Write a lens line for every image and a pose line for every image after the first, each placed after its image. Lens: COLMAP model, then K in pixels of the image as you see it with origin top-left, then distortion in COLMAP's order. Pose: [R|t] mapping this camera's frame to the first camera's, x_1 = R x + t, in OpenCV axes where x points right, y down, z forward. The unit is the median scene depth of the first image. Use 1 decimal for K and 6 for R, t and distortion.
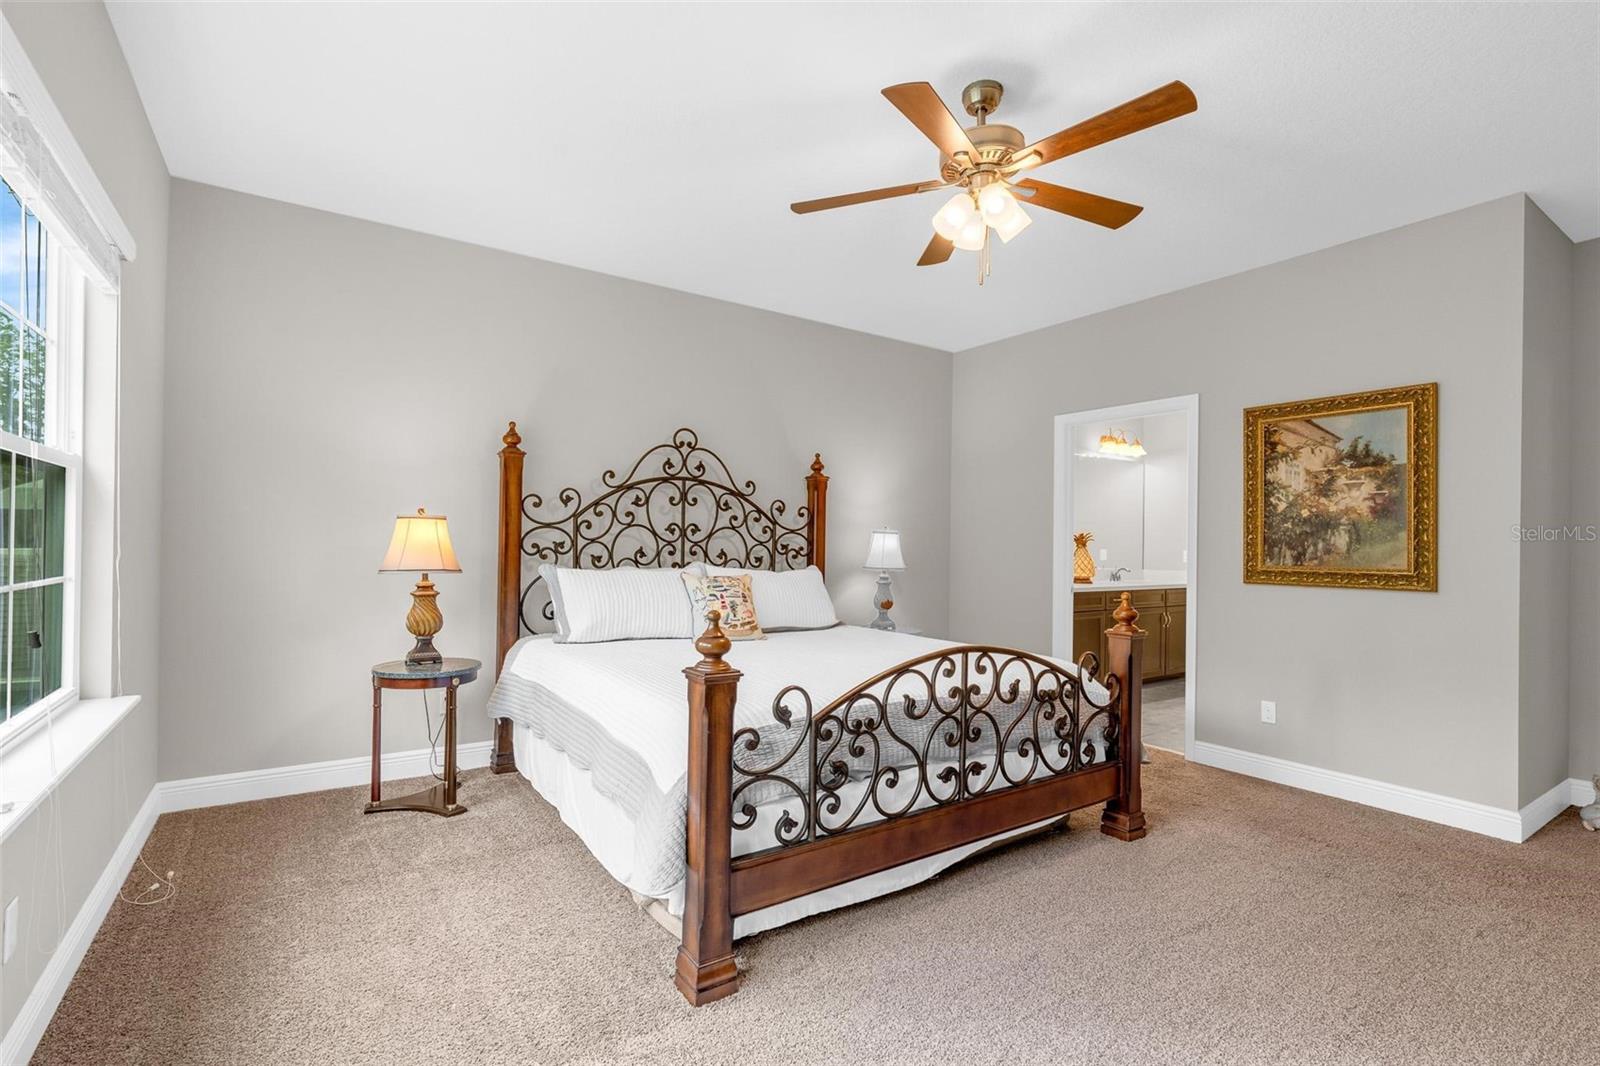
lens RADIAL K [[723.4, 0, 777.5], [0, 723.4, 541.7], [0, 0, 1]] dist [-0.013513, -0.000519]
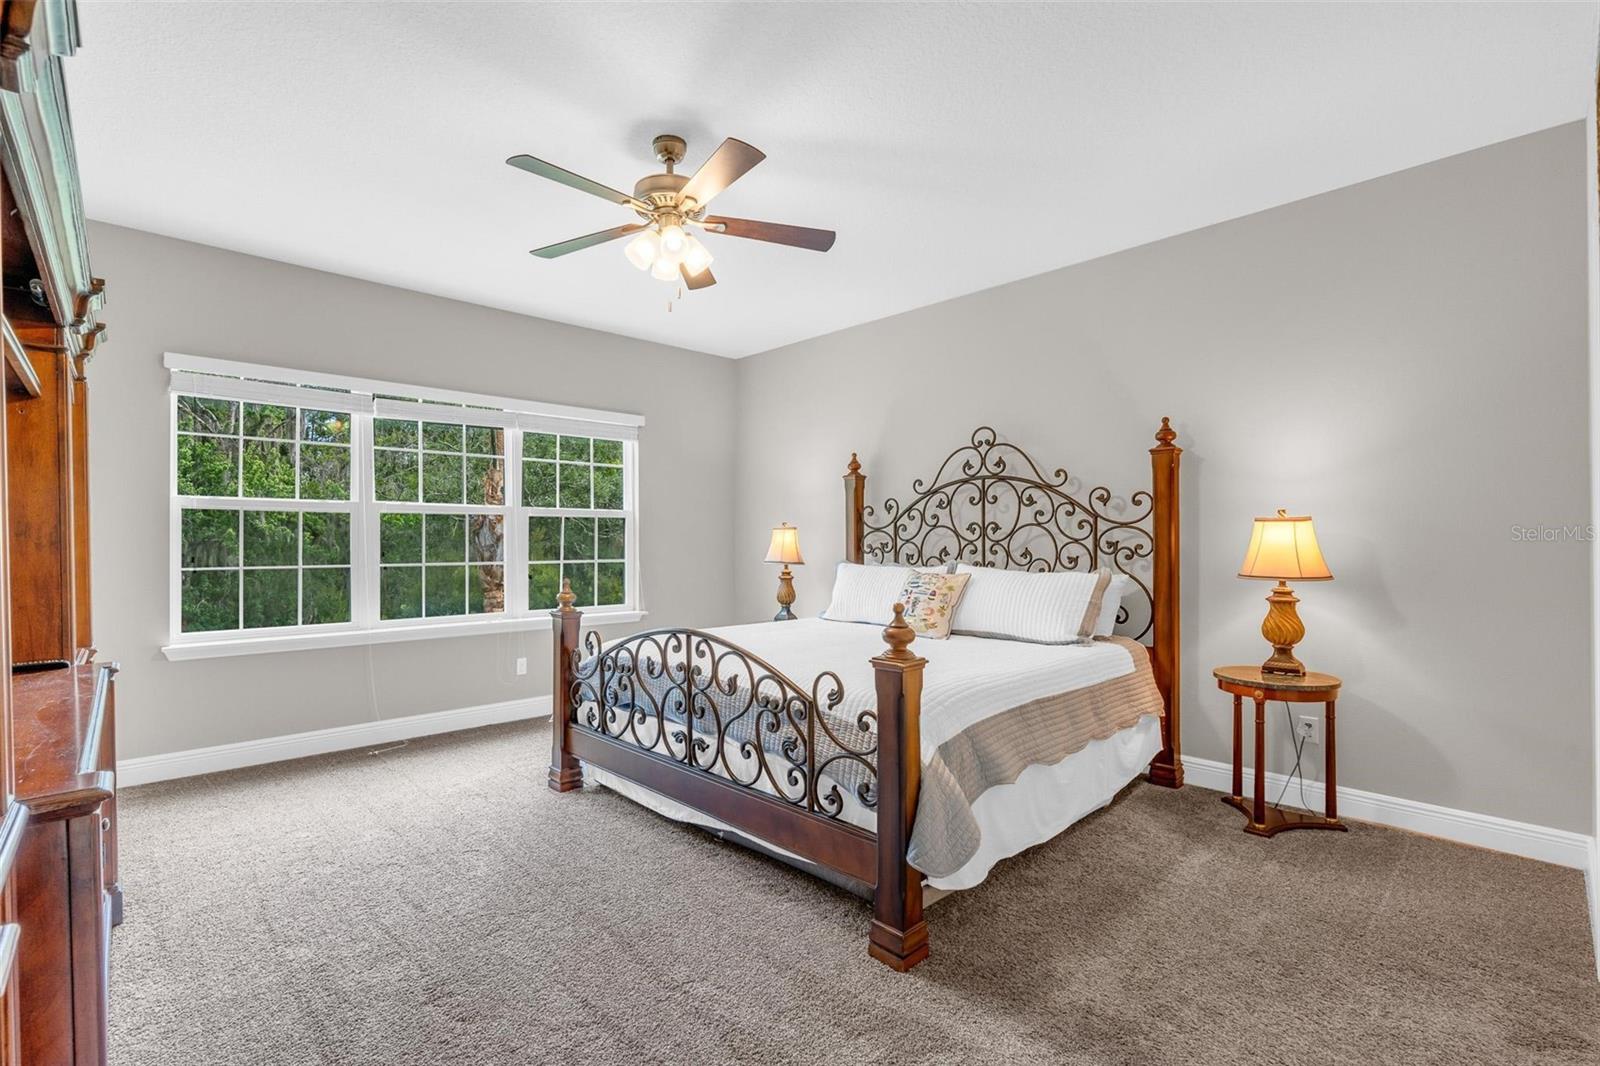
lens RADIAL K [[723.4, 0, 772.7], [0, 723.4, 537.4], [0, 0, 1]] dist [-0.013513, -0.000519]
pose [[0.177888, -0.022569, -0.983792, 0.885384], [0.006333, 0.999743, -0.021789, 0.017266], [0.984030, -0.002355, 0.177985, 0.589079]]
